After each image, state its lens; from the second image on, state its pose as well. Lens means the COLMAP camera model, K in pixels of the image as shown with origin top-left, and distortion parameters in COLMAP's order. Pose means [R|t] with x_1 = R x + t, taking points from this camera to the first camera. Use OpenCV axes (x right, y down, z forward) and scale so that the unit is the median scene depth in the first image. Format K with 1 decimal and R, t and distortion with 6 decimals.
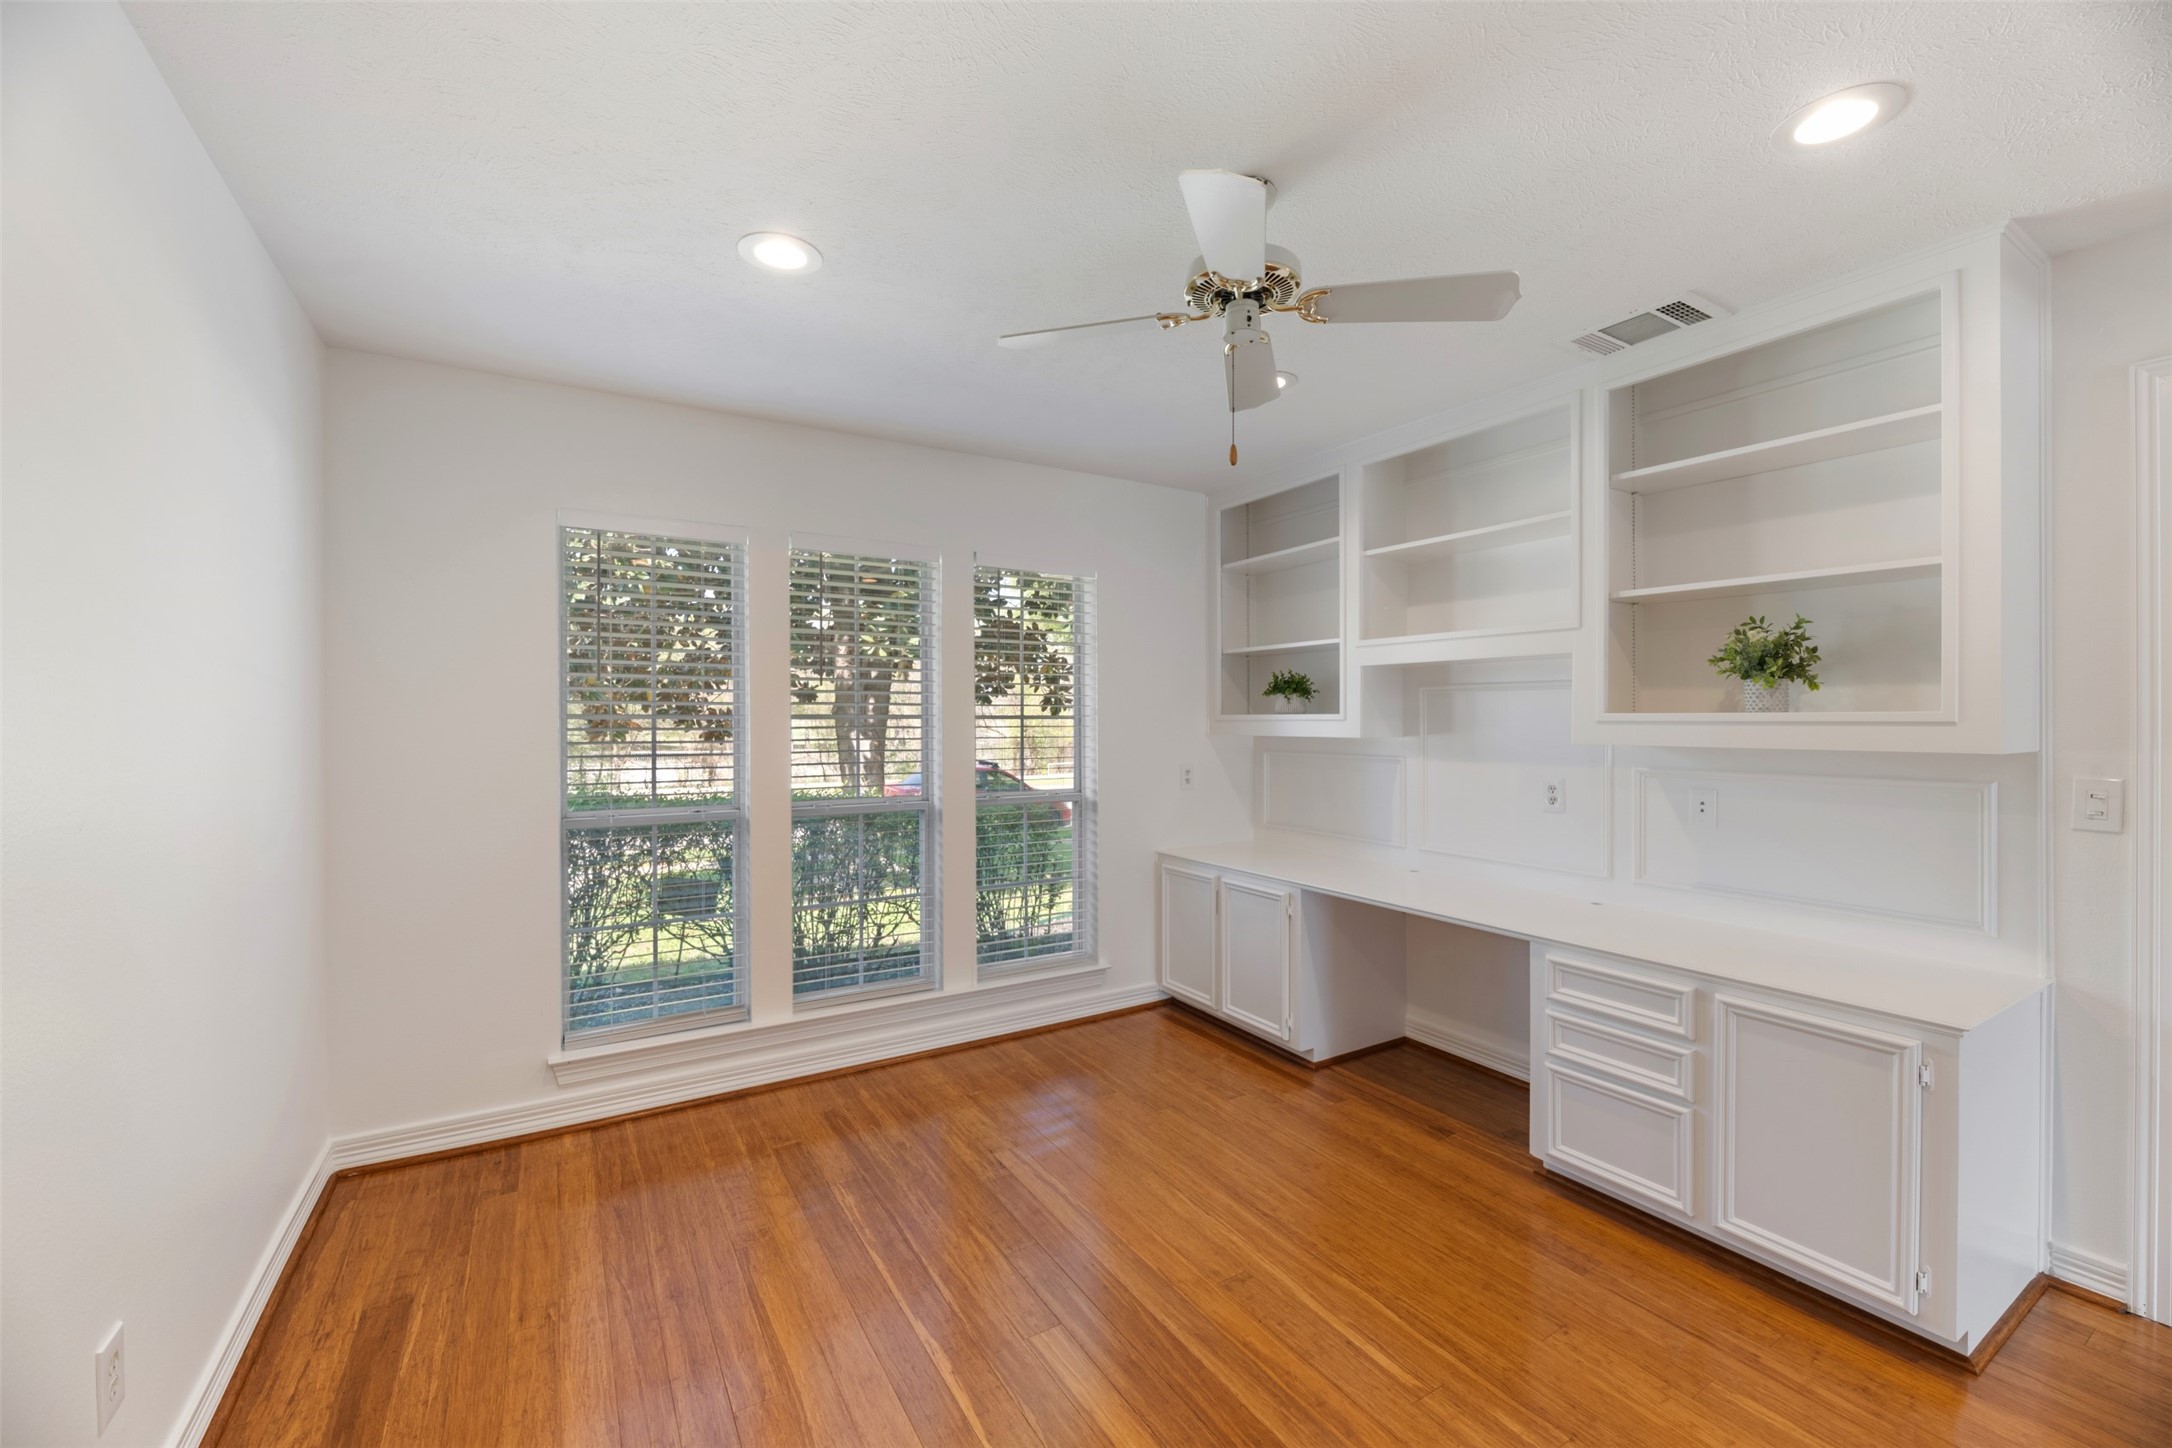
lens RADIAL K [[879.8, 0, 1086.6], [0, 879.8, 721.3], [0, 0, 1]] dist [-0.002643, -0.000466]
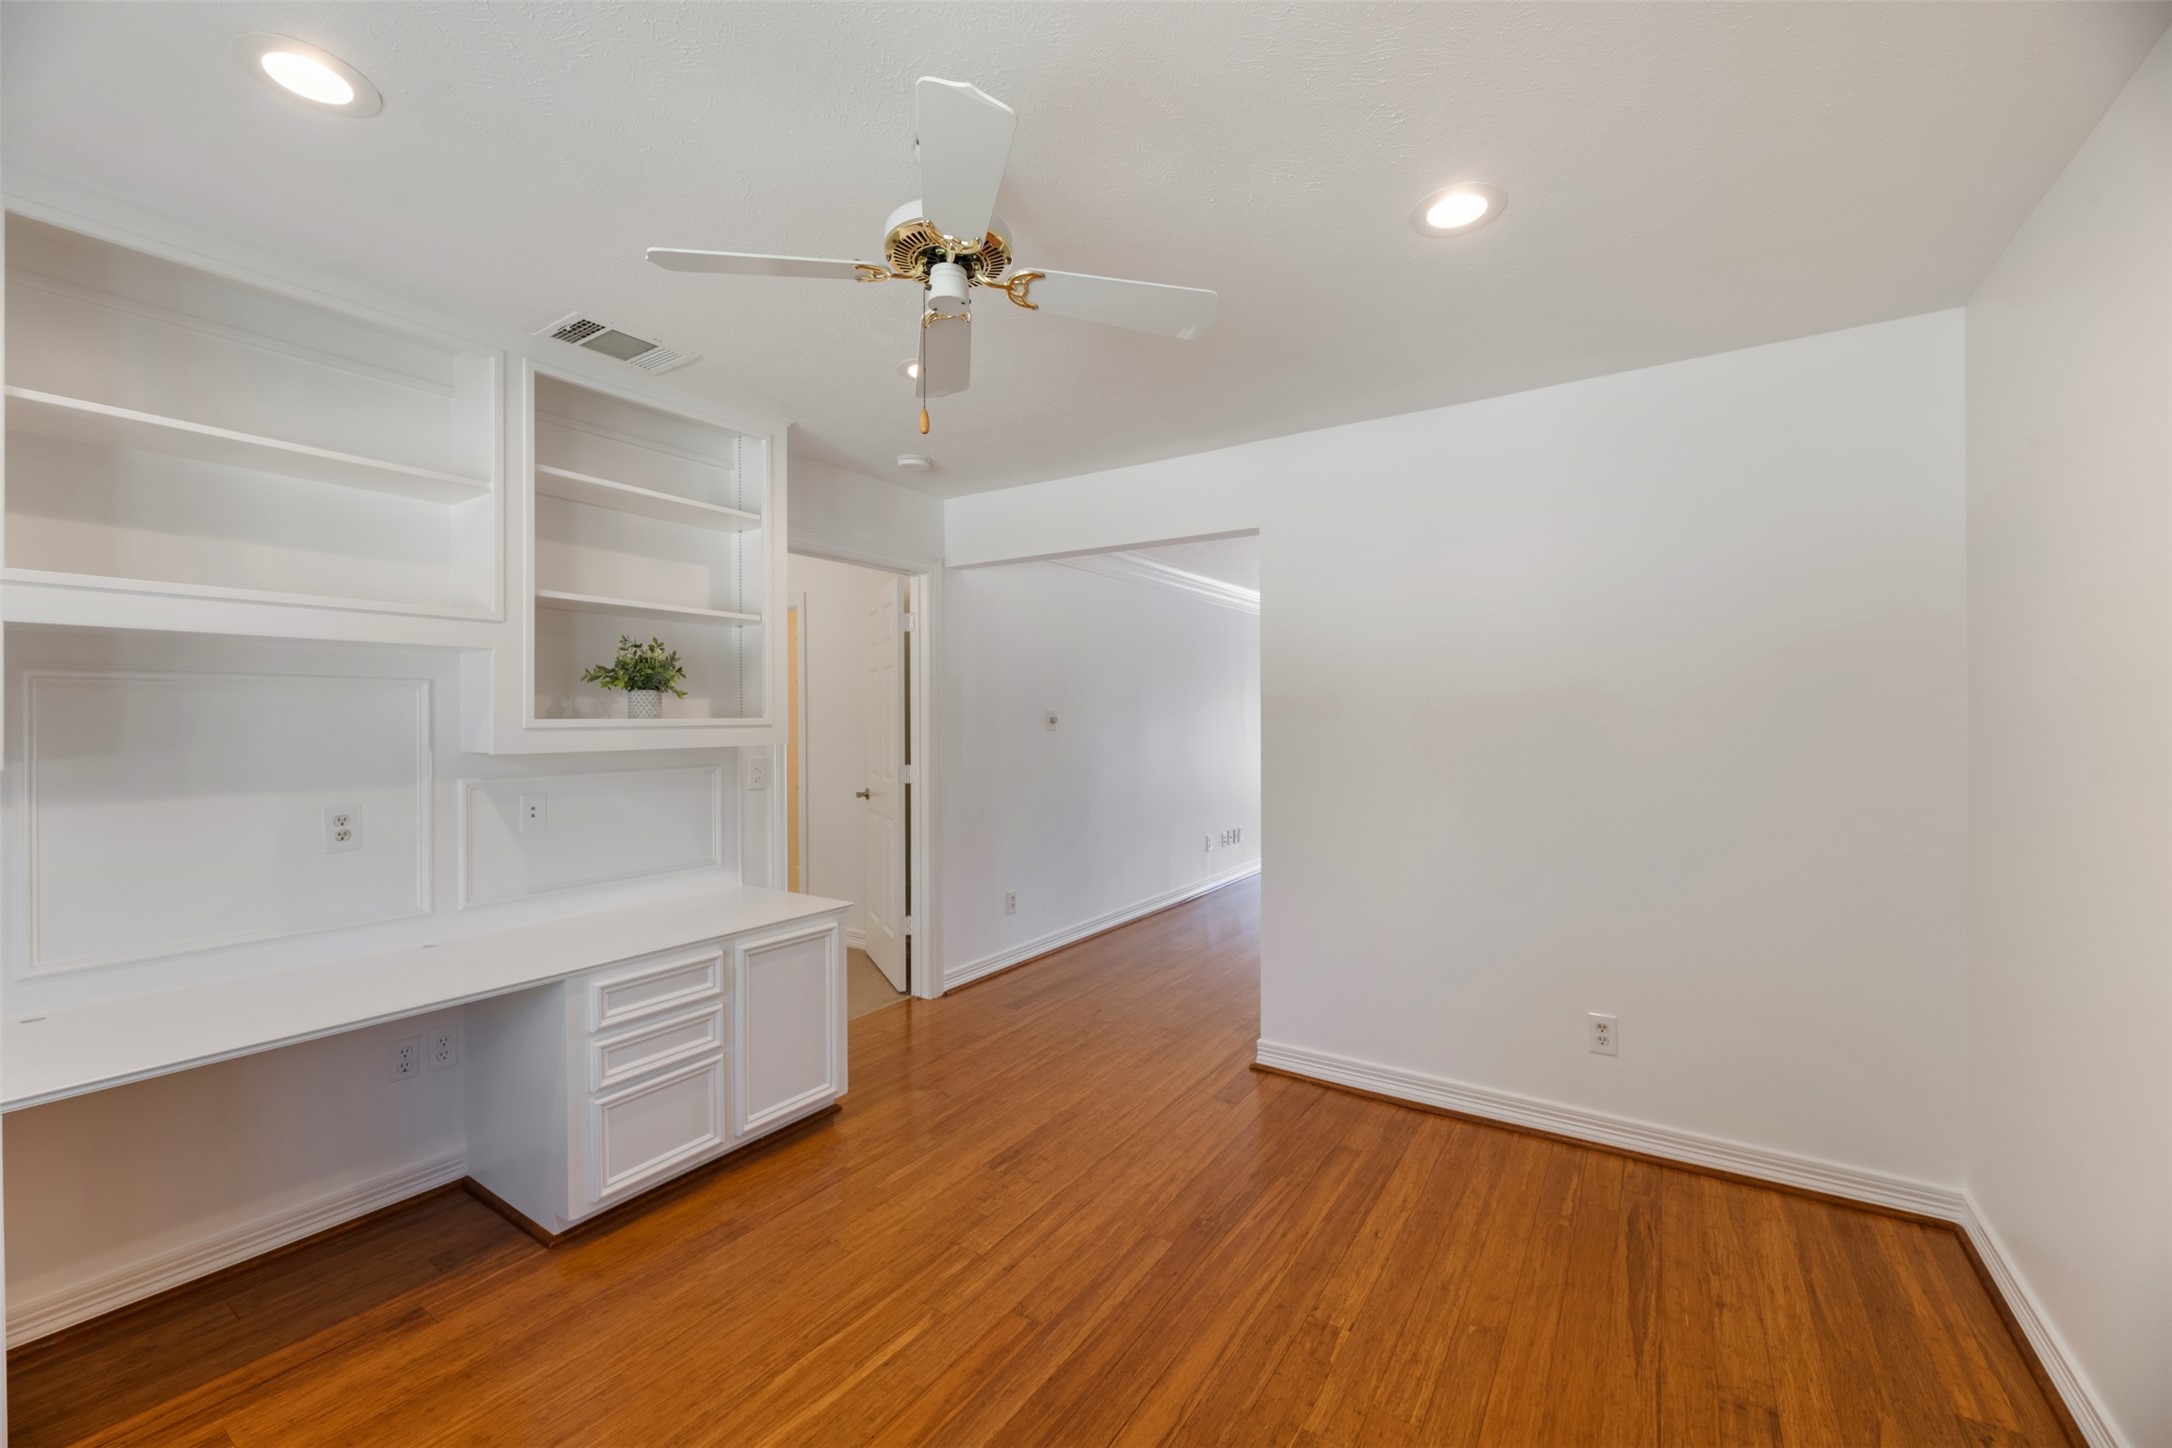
lens RADIAL K [[879.8, 0, 1081.4], [0, 879.8, 721.3], [0, 0, 1]] dist [-0.002643, -0.000466]
pose [[-0.424921, -0.001110, 0.905230, -0.572186], [0.009889, 0.999934, 0.005868, -0.007839], [-0.905176, 0.011445, -0.424882, 1.025991]]
